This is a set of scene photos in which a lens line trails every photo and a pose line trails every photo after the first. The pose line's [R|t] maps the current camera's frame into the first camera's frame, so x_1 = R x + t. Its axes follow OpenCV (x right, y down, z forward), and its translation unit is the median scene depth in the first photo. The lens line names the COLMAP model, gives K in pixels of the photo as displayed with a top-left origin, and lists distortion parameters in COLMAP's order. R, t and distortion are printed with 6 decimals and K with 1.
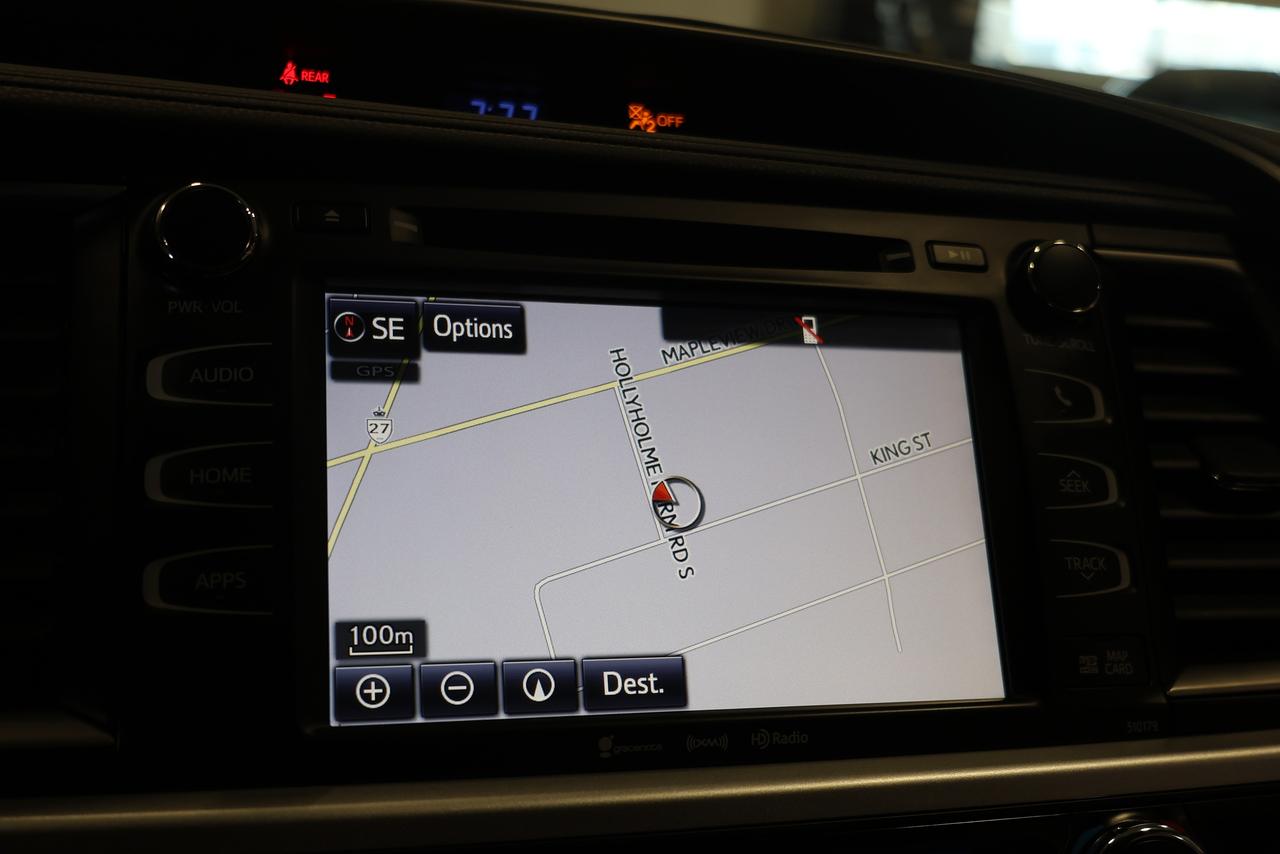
lens RADIAL K [[1687.9, 0, 646.3], [0, 1687.9, 431.8], [0, 0, 1]] dist [0.160738, 0.000000]
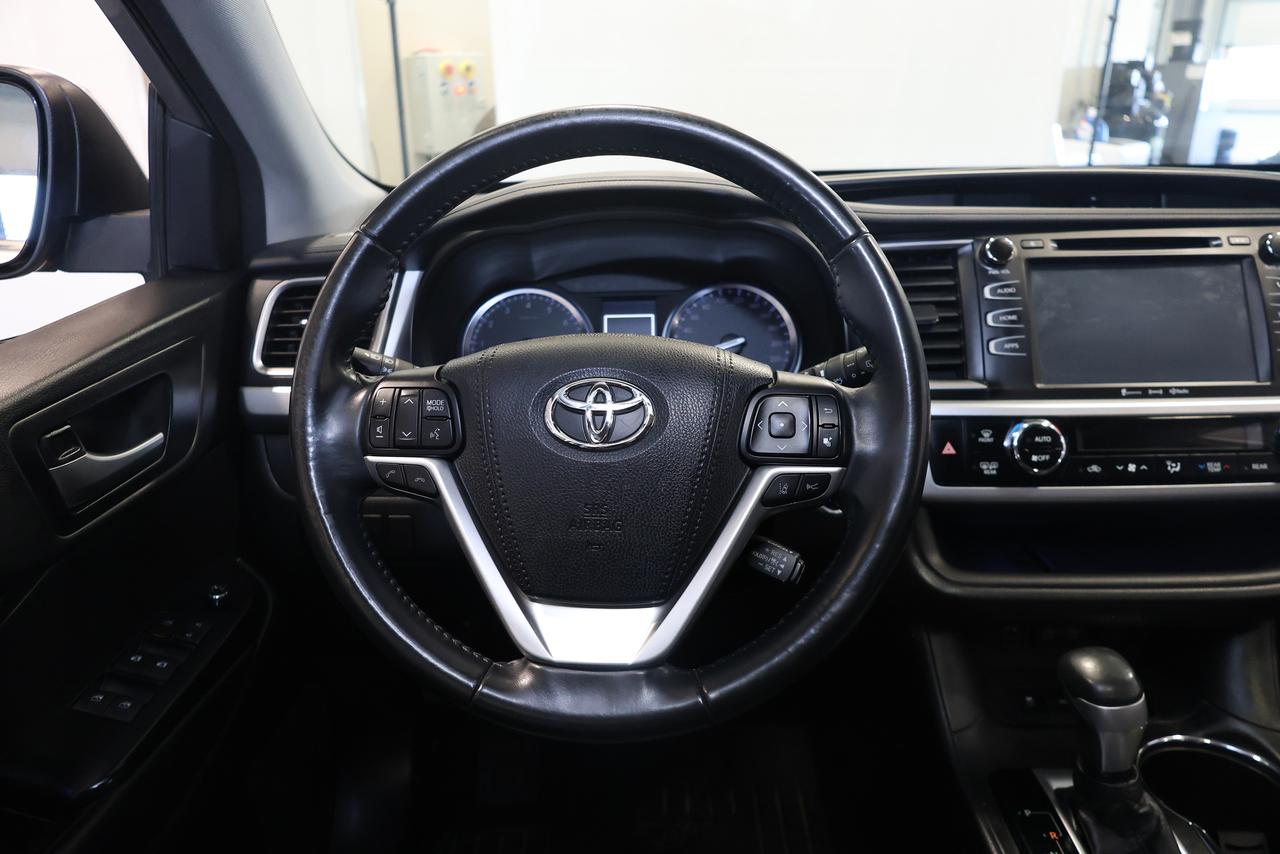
lens RADIAL K [[887.0, 0, 638.4], [0, 887.0, 425.9], [0, 0, 1]] dist [-0.014010, 0.014043]
pose [[0.933542, -0.007614, -0.358388, -0.264386], [0.033626, 0.997226, 0.066406, 0.088282], [0.356888, -0.074044, 0.931208, -0.906611]]
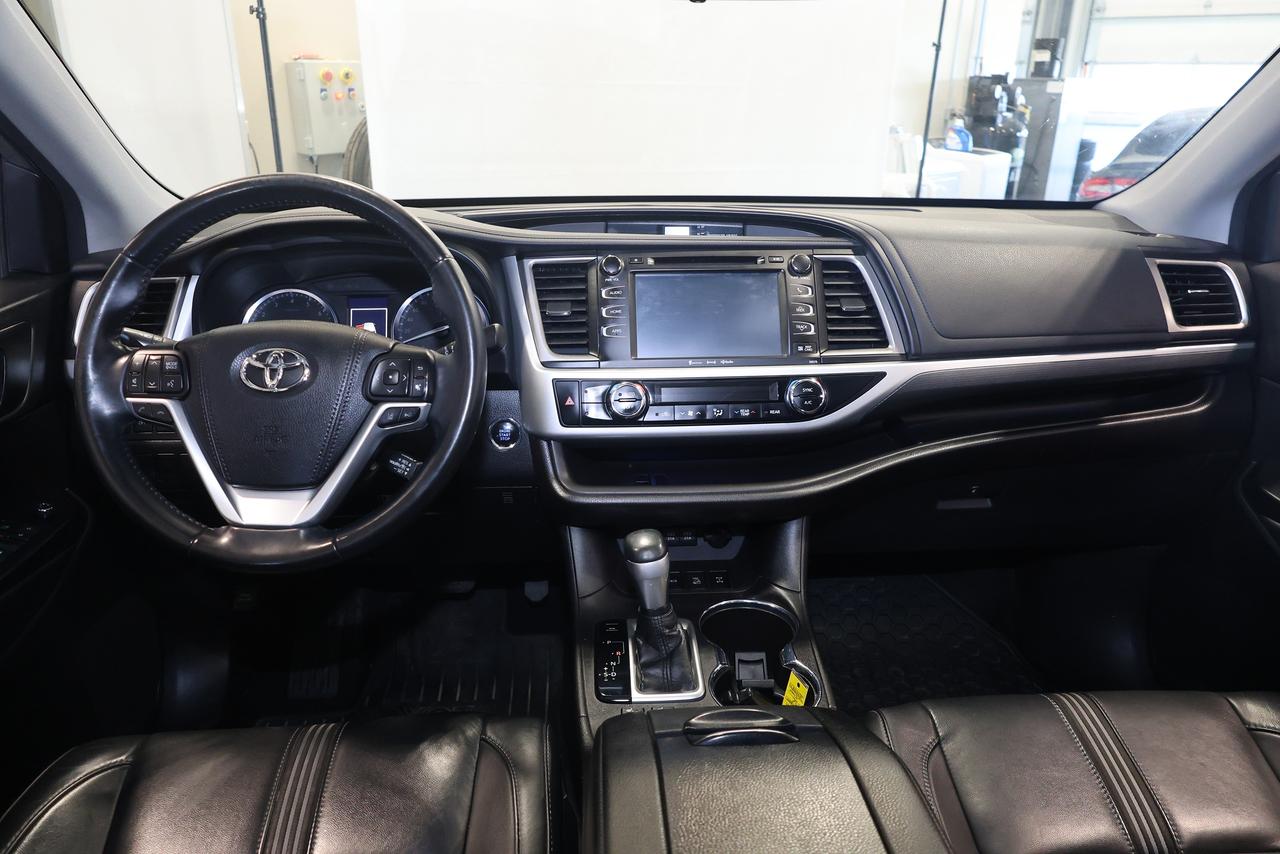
lens RADIAL K [[887.0, 0, 641.5], [0, 887.0, 427.2], [0, 0, 1]] dist [-0.014010, 0.014043]
pose [[0.960086, -0.009184, -0.279556, 0.505812], [0.032225, 0.996437, 0.077936, 0.145962], [0.277844, -0.083834, 0.956961, -1.397222]]
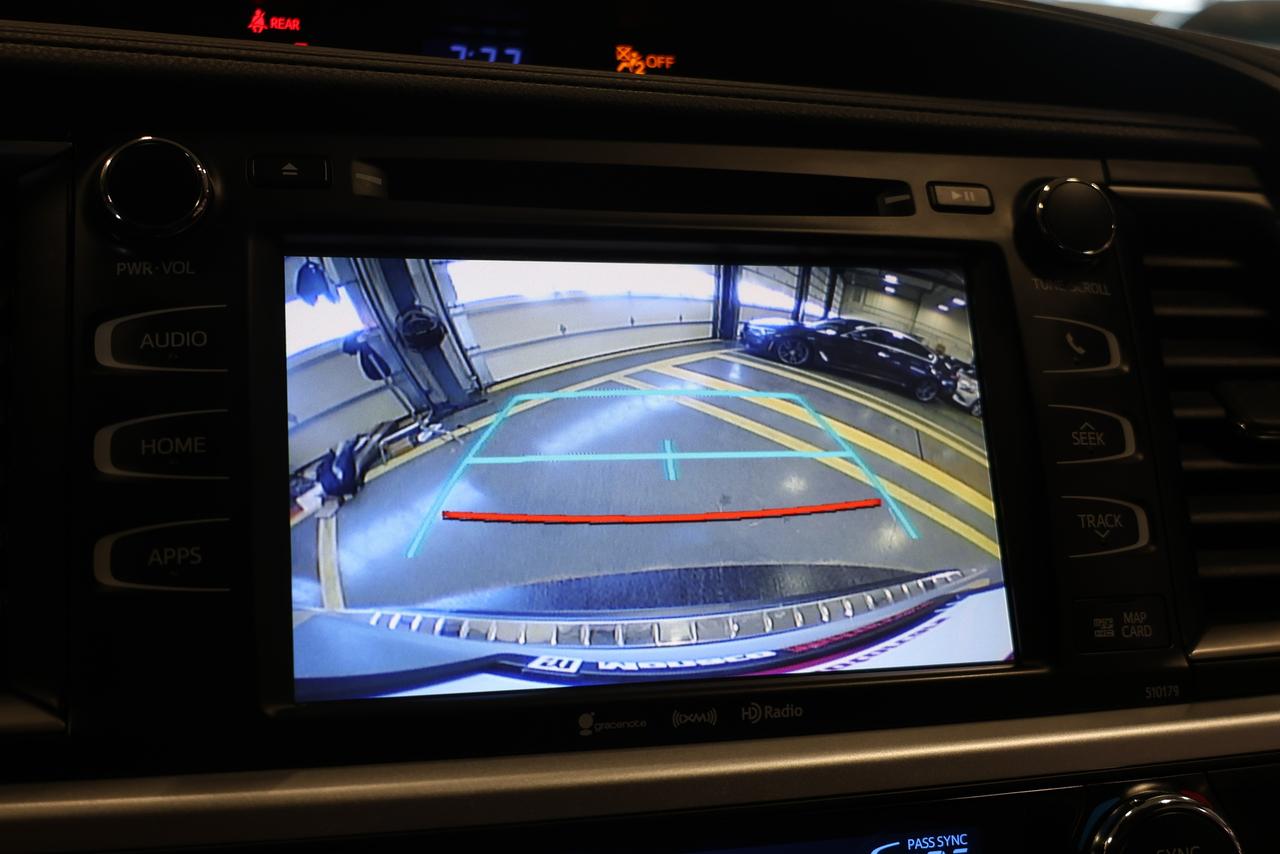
lens RADIAL K [[1687.9, 0, 640.3], [0, 1687.9, 420.2], [0, 0, 1]] dist [0.160738, 0.000000]
pose [[0.999250, -0.018065, -0.034254, 0.036582], [0.018818, 0.999586, 0.021781, -0.003739], [0.033846, -0.022409, 0.999176, 0.048798]]
